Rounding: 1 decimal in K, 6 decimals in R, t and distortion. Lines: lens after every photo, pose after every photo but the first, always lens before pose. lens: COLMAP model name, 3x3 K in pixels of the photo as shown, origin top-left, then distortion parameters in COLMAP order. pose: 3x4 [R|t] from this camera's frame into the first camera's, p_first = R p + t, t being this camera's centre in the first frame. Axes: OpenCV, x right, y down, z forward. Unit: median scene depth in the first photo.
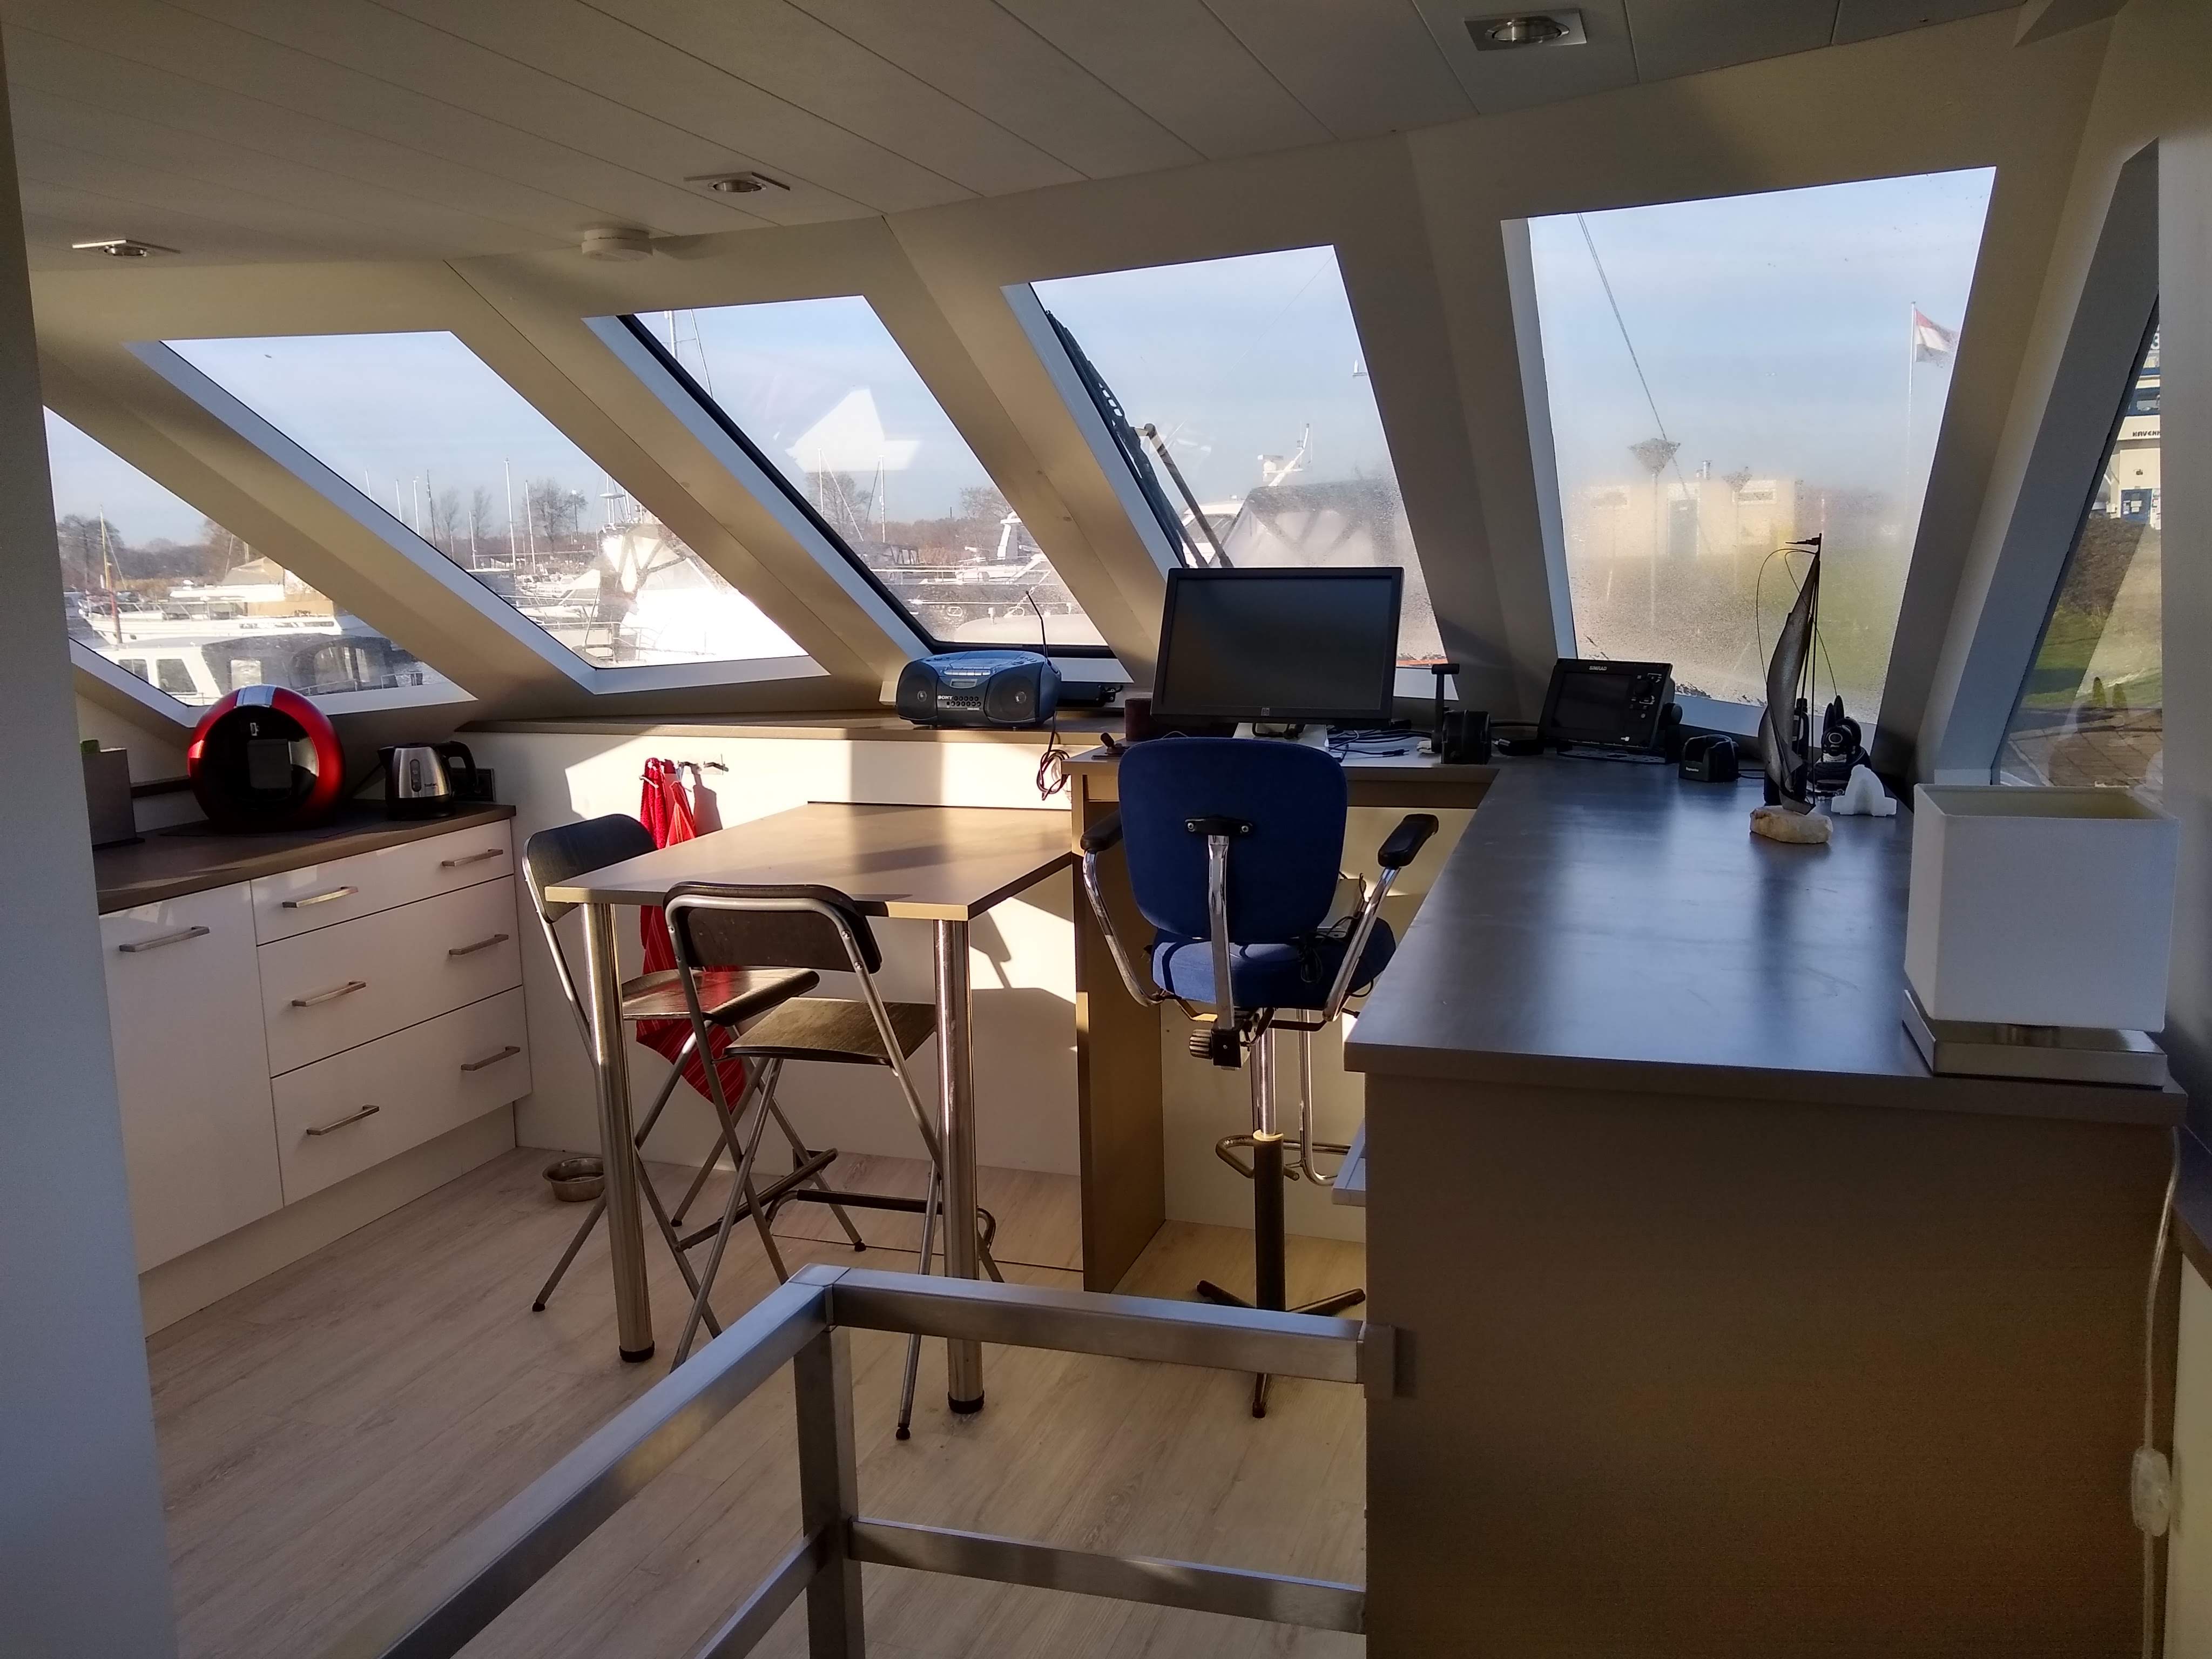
lens RADIAL K [[1802.9, 0, 1106.0], [0, 1802.9, 829.5], [0, 0, 1]] dist [-0.037190, 0.002555]
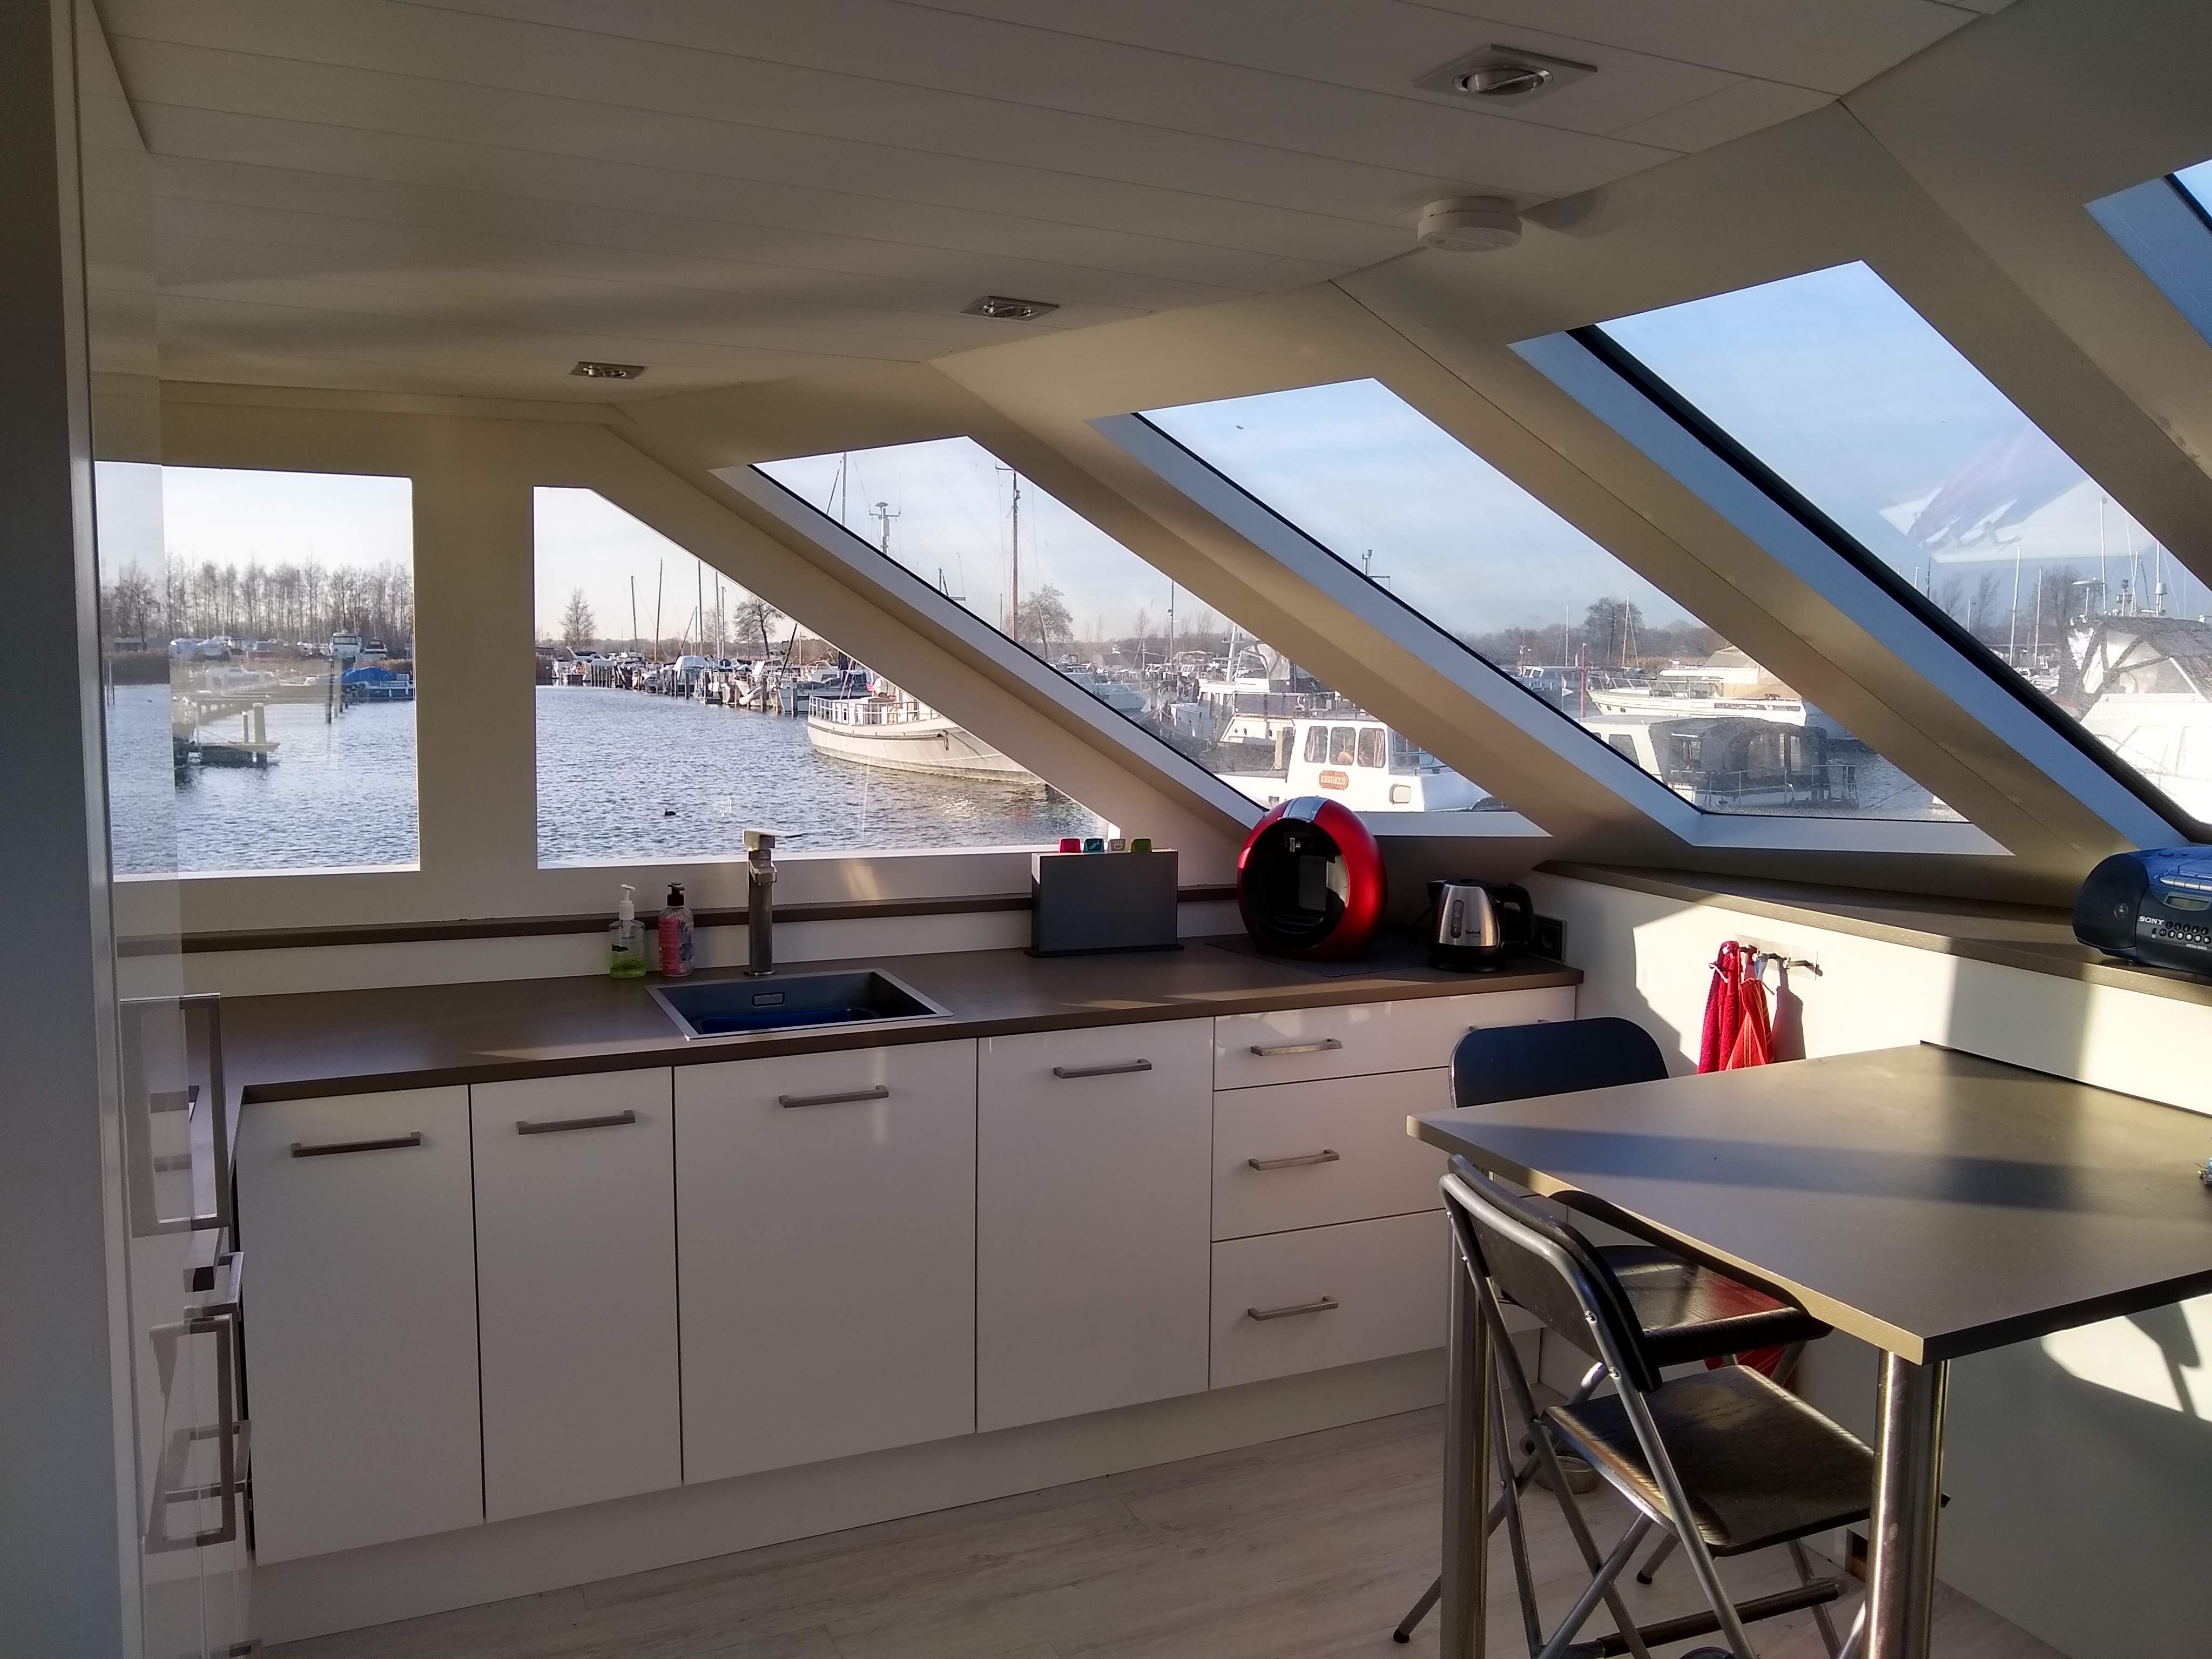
lens RADIAL K [[1724.2, 0, 1106.0], [0, 1724.2, 829.5], [0, 0, 1]] dist [0.021239, -0.068839]
pose [[0.676824, 0.102969, -0.728908, 0.088694], [-0.133063, 0.990971, 0.016434, -0.062814], [0.724019, 0.085868, 0.684415, 0.321671]]
